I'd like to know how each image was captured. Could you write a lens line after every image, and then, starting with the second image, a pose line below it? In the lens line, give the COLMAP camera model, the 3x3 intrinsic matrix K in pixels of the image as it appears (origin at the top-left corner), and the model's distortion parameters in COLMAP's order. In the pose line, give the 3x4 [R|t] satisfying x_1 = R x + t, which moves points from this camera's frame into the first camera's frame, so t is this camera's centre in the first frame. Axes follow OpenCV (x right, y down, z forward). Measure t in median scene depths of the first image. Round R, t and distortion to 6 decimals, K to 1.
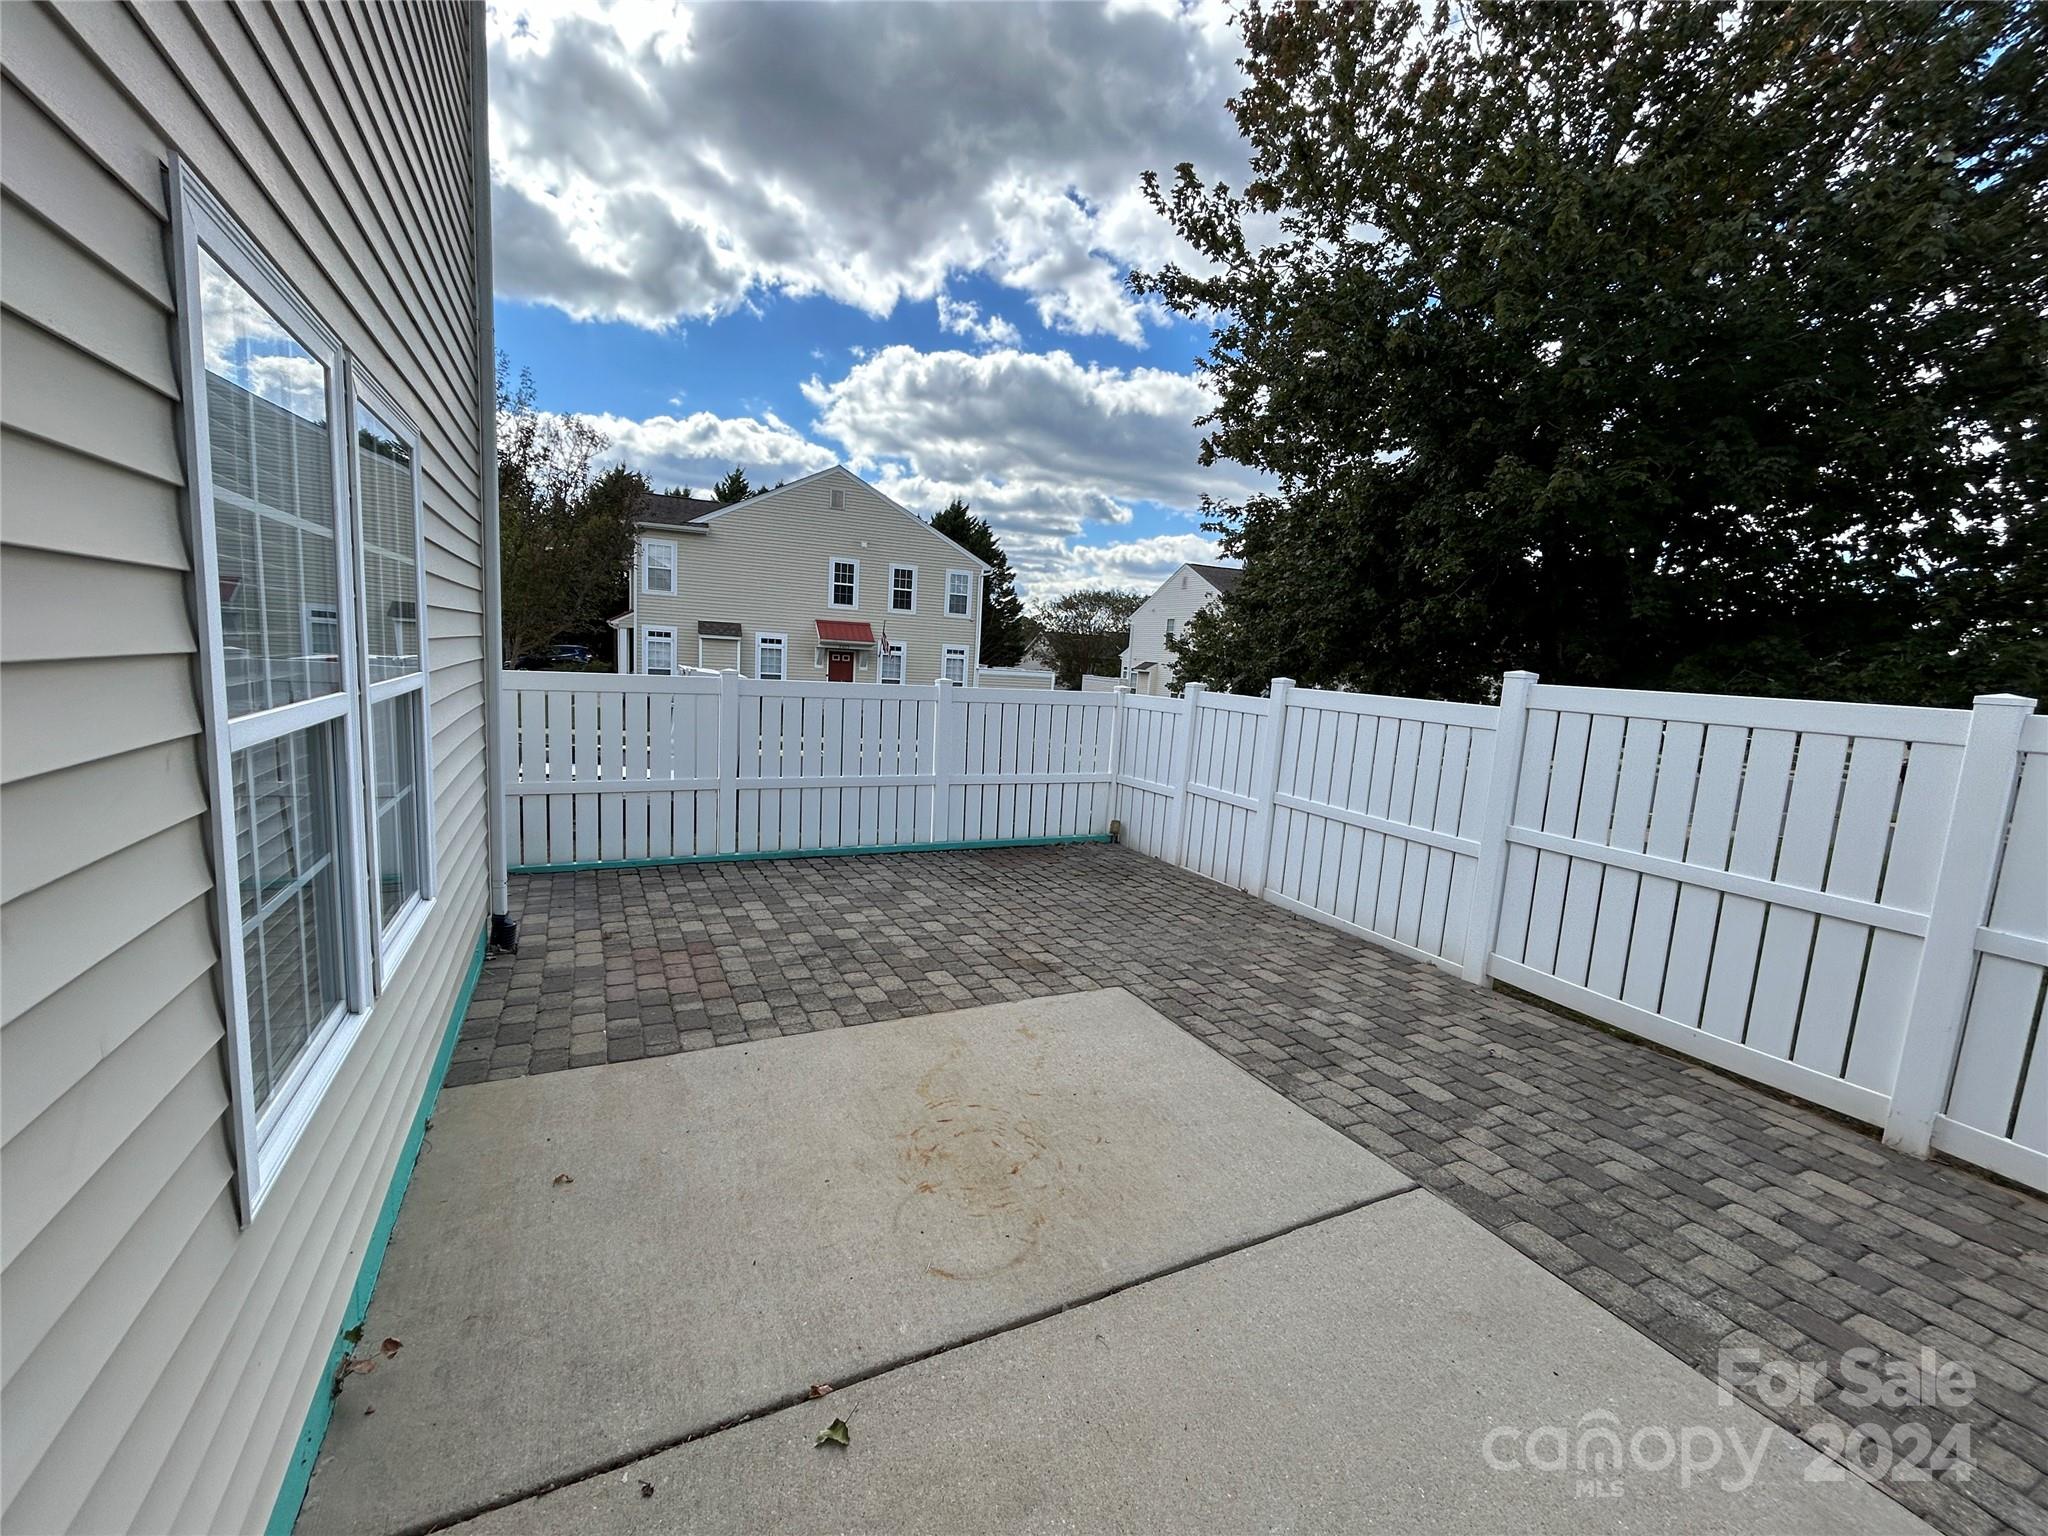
lens RADIAL K [[830.3, 0, 1023.0], [0, 830.3, 768.1], [0, 0, 1]] dist [-0.002659, 0.000555]
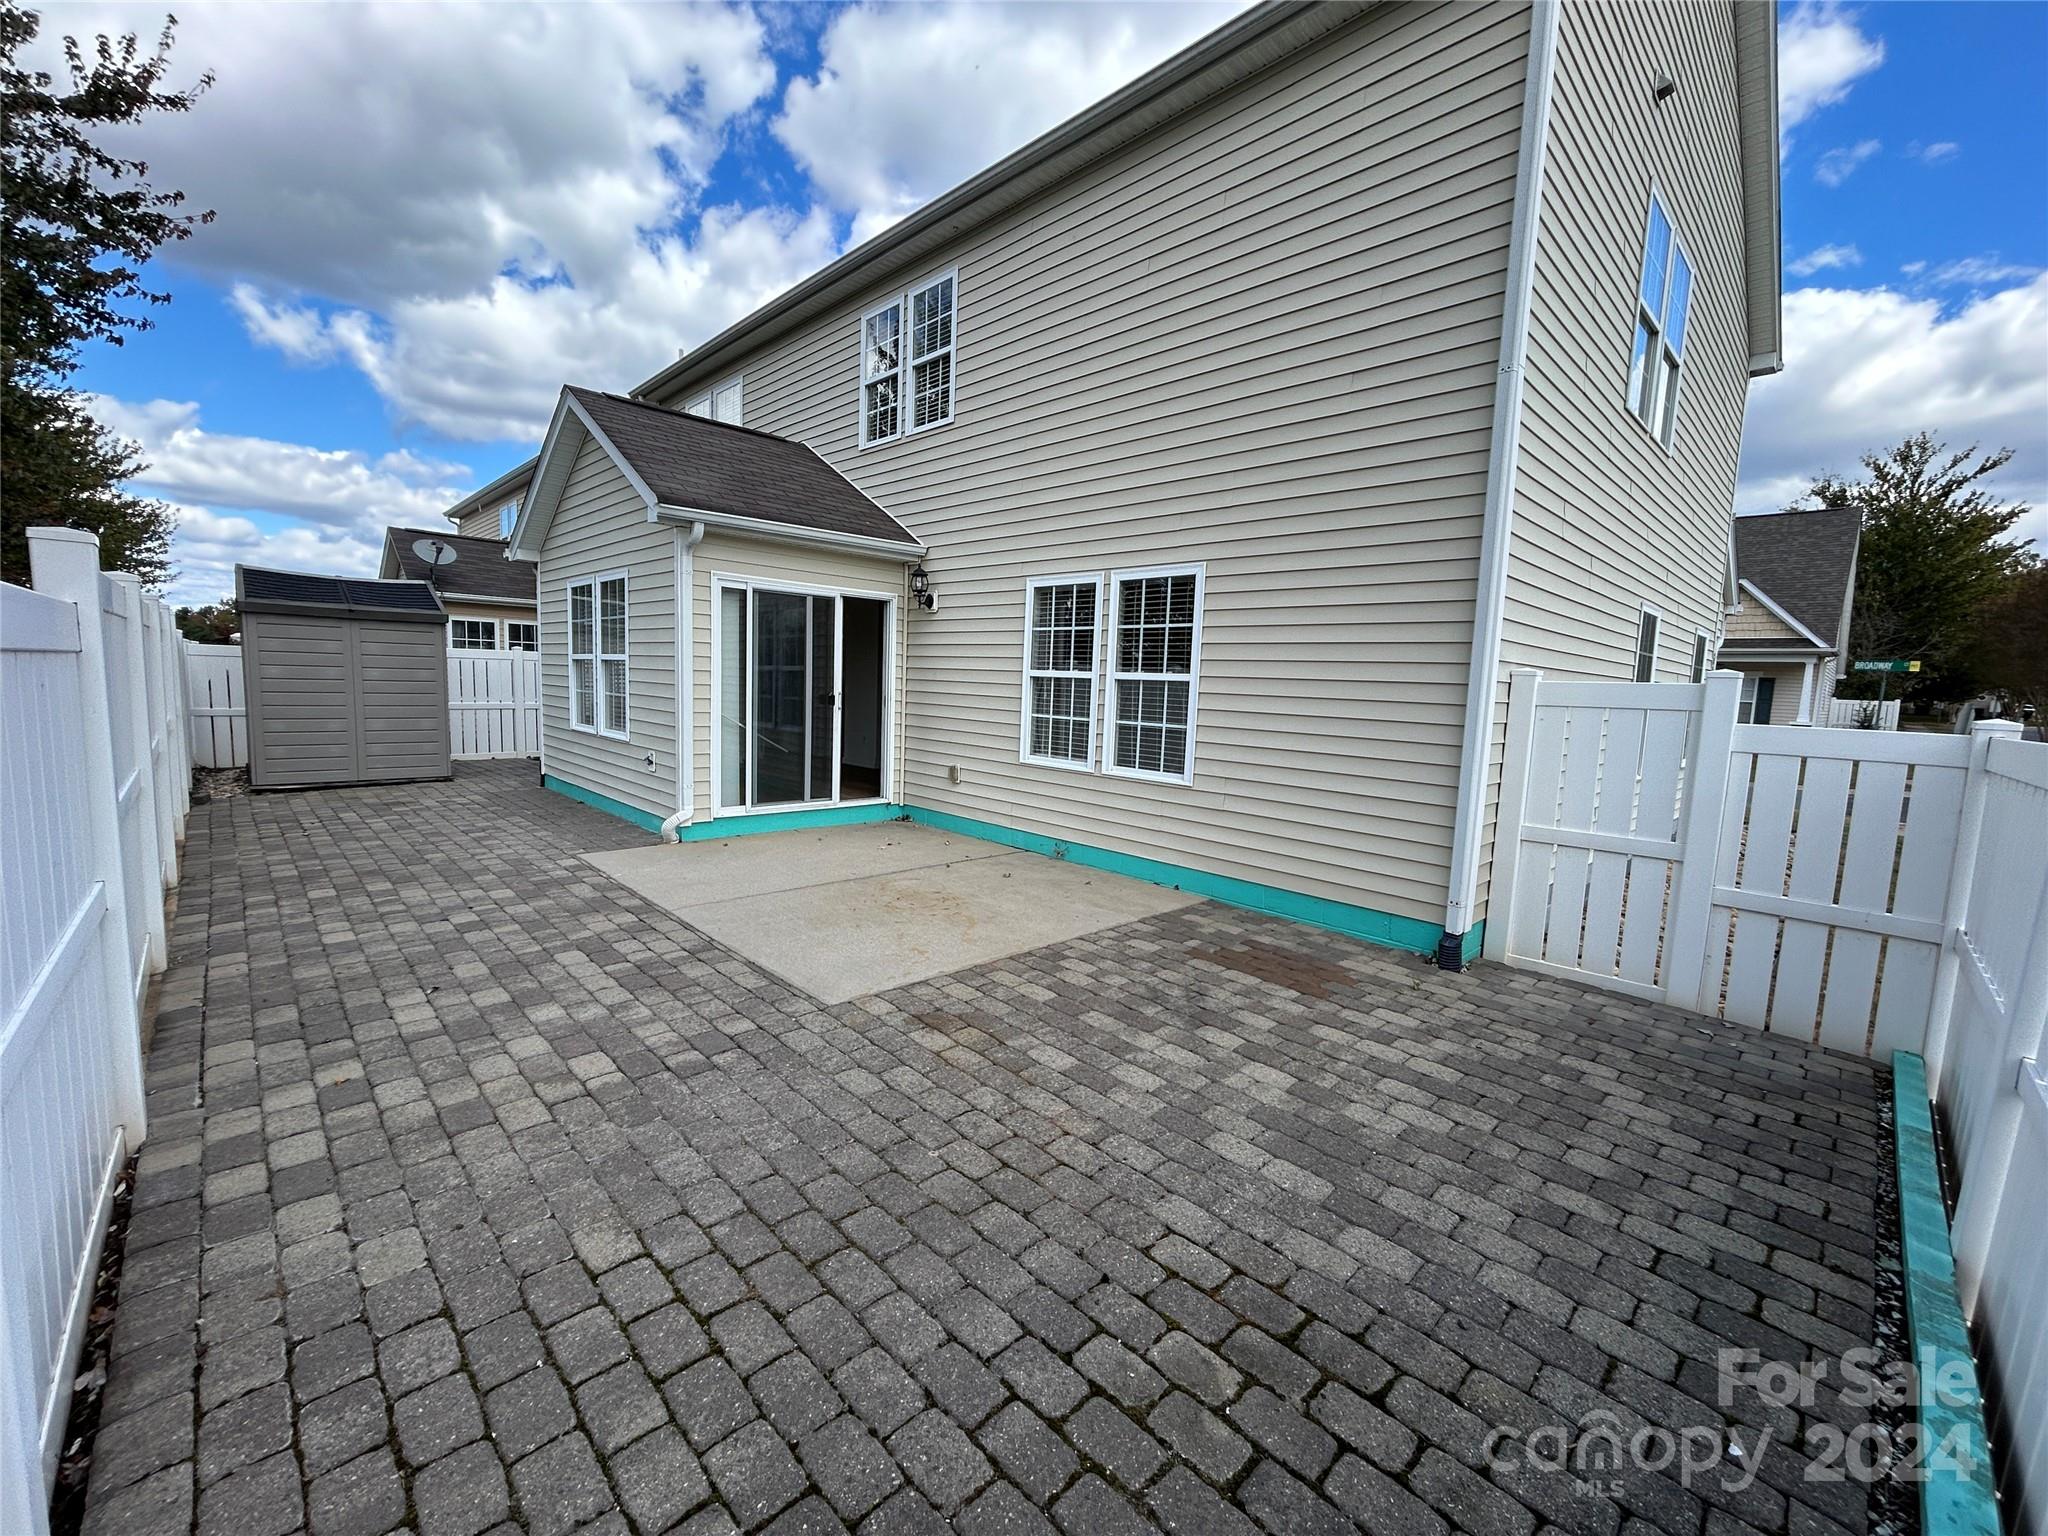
lens RADIAL K [[830.3, 0, 1022.8], [0, 830.3, 767.7], [0, 0, 1]] dist [-0.002659, 0.000555]
pose [[-0.952188, -0.064168, -0.298699, 0.189507], [-0.133287, 0.966994, 0.217157, -0.167304], [0.274905, 0.246587, -0.929313, 1.696747]]
